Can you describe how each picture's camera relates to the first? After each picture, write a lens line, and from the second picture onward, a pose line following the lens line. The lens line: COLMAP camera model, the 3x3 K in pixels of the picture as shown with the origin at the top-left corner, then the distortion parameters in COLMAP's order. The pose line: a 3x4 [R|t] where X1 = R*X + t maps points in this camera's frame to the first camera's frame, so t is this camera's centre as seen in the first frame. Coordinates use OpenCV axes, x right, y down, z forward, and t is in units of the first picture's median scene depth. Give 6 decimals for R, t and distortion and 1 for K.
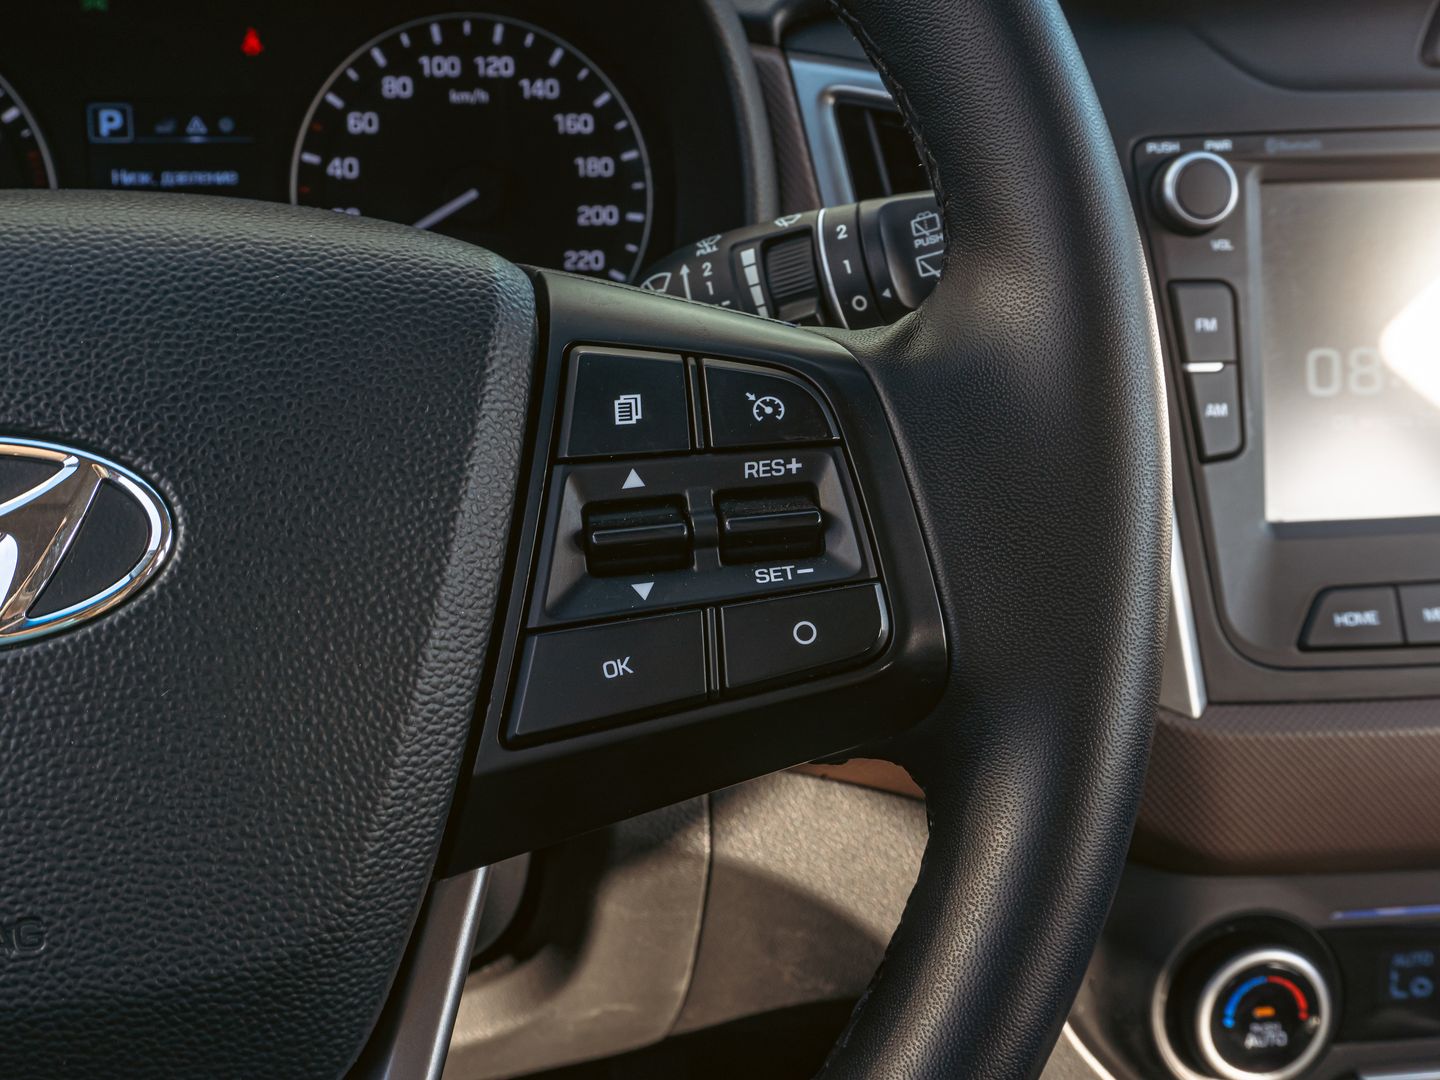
lens RADIAL K [[1843.6, 0, 710.2], [0, 1843.6, 555.7], [0, 0, 1]] dist [0.041965, 0.000000]
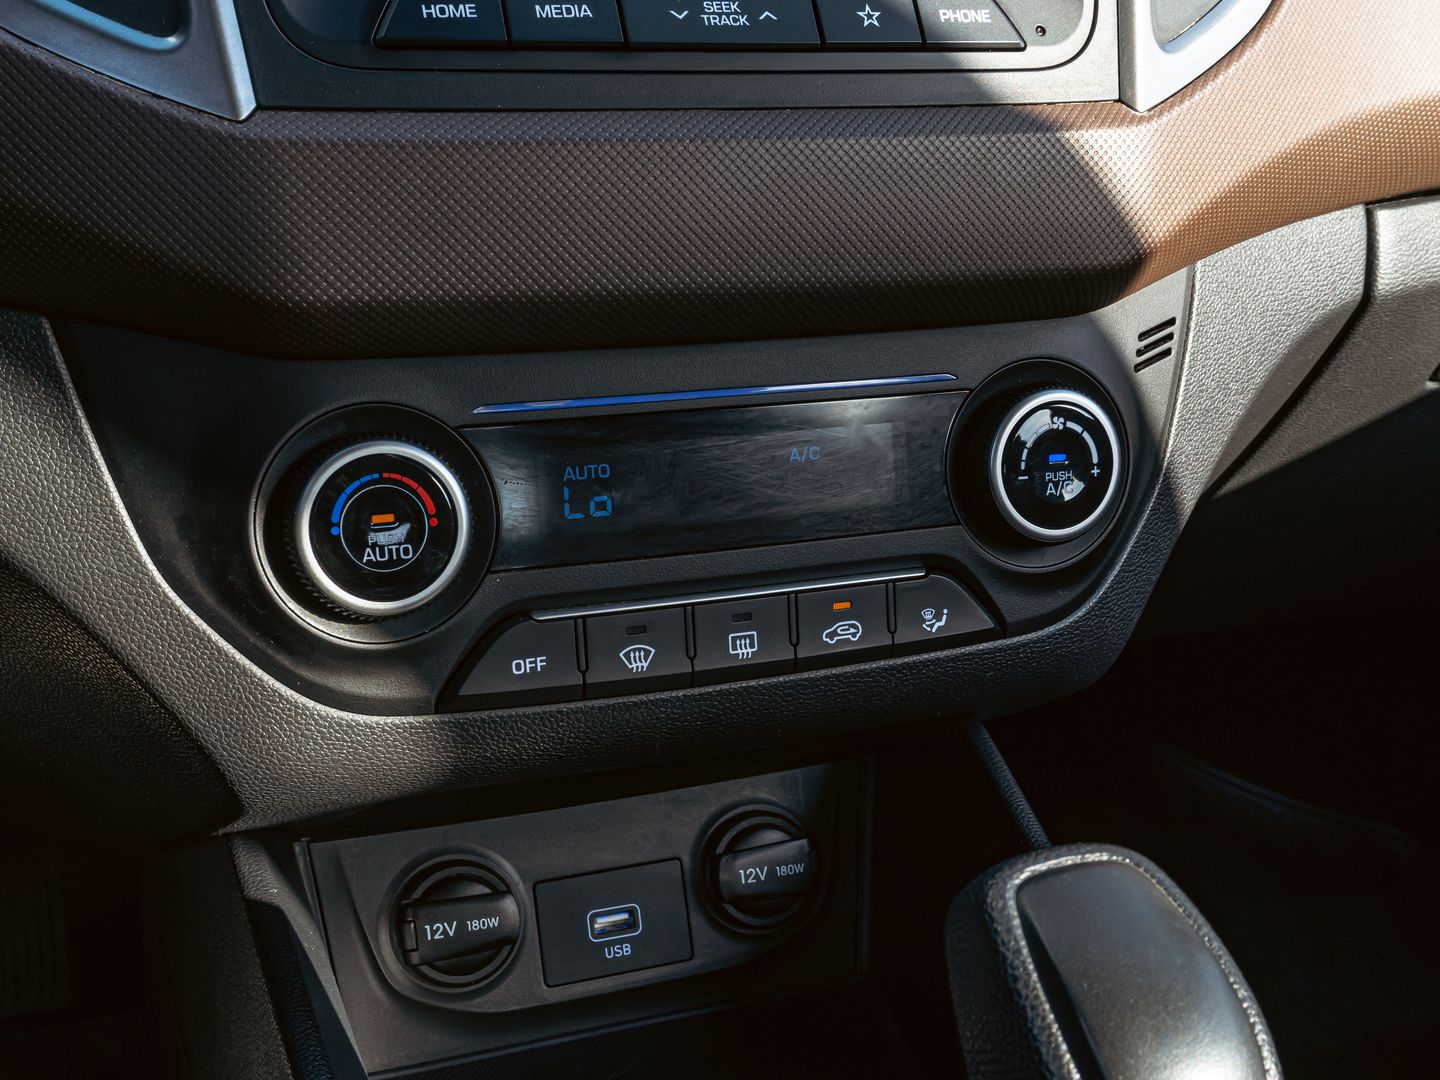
lens RADIAL K [[1734.7, 0, 704.9], [0, 1734.7, 547.8], [0, 0, 1]] dist [0.035176, 0.000000]
pose [[0.981323, -0.053481, 0.184783, 0.309022], [0.060419, 0.997656, -0.032121, 0.304657], [-0.182632, 0.042686, 0.982254, 0.240449]]
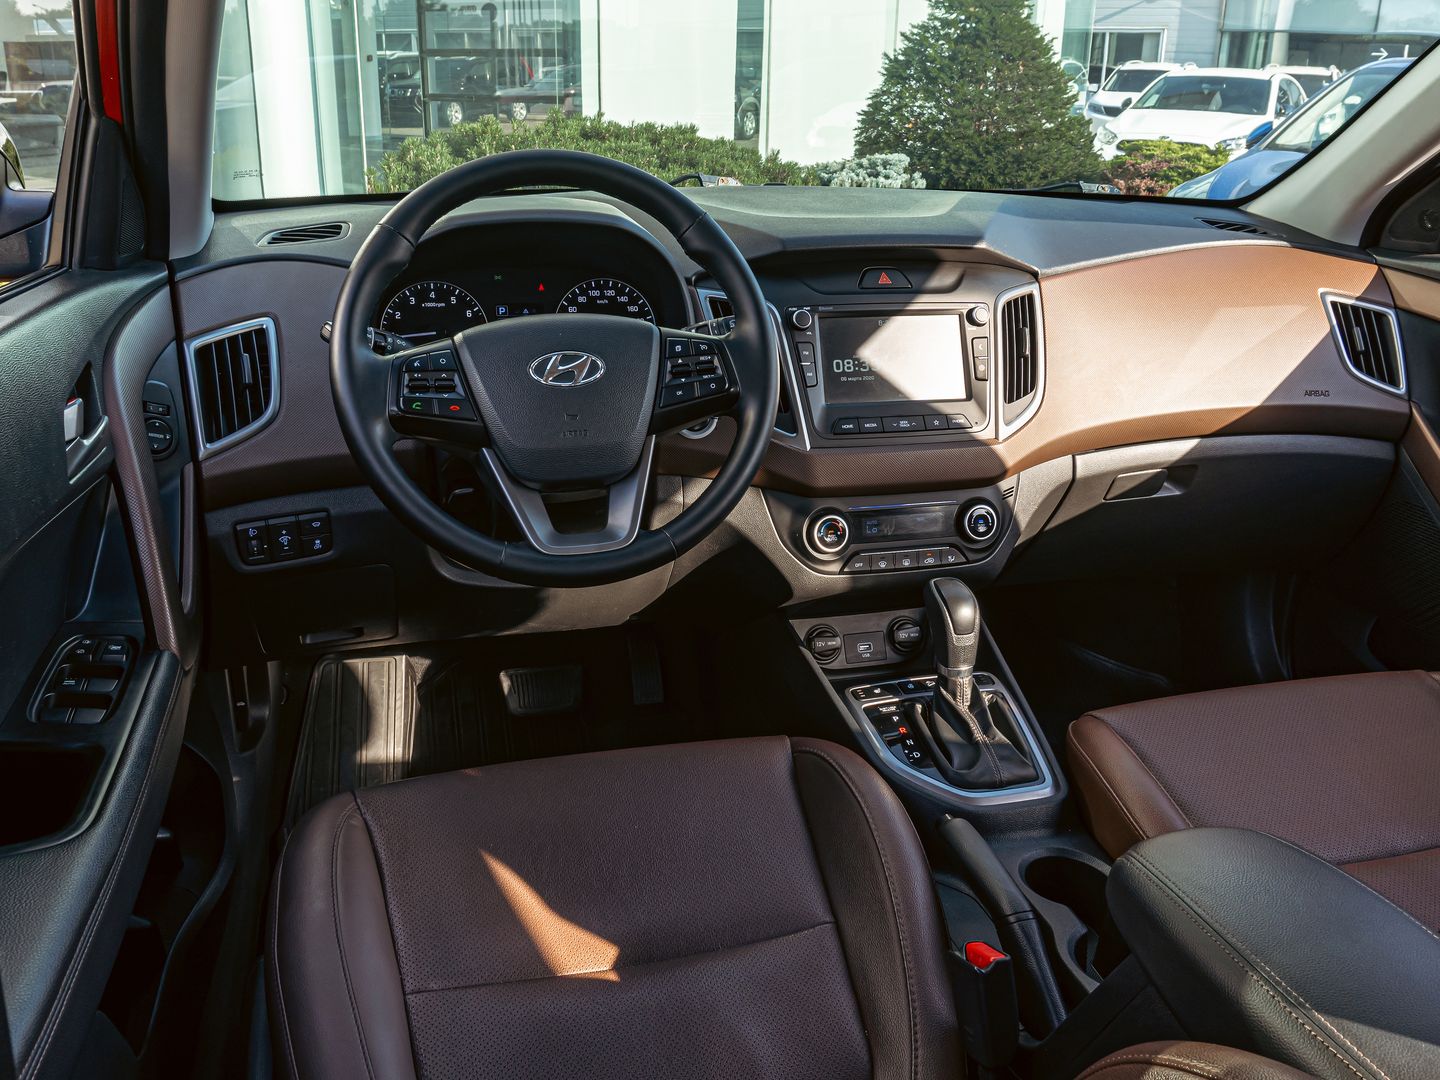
lens RADIAL K [[1208.3, 0, 719.2], [0, 1208.3, 525.0], [0, 0, 1]] dist [-0.010505, -0.000857]
pose [[0.995498, -0.031890, 0.089256, -0.157084], [0.039190, 0.995922, -0.081265, 0.443867], [-0.086300, 0.084397, 0.992688, -1.512049]]
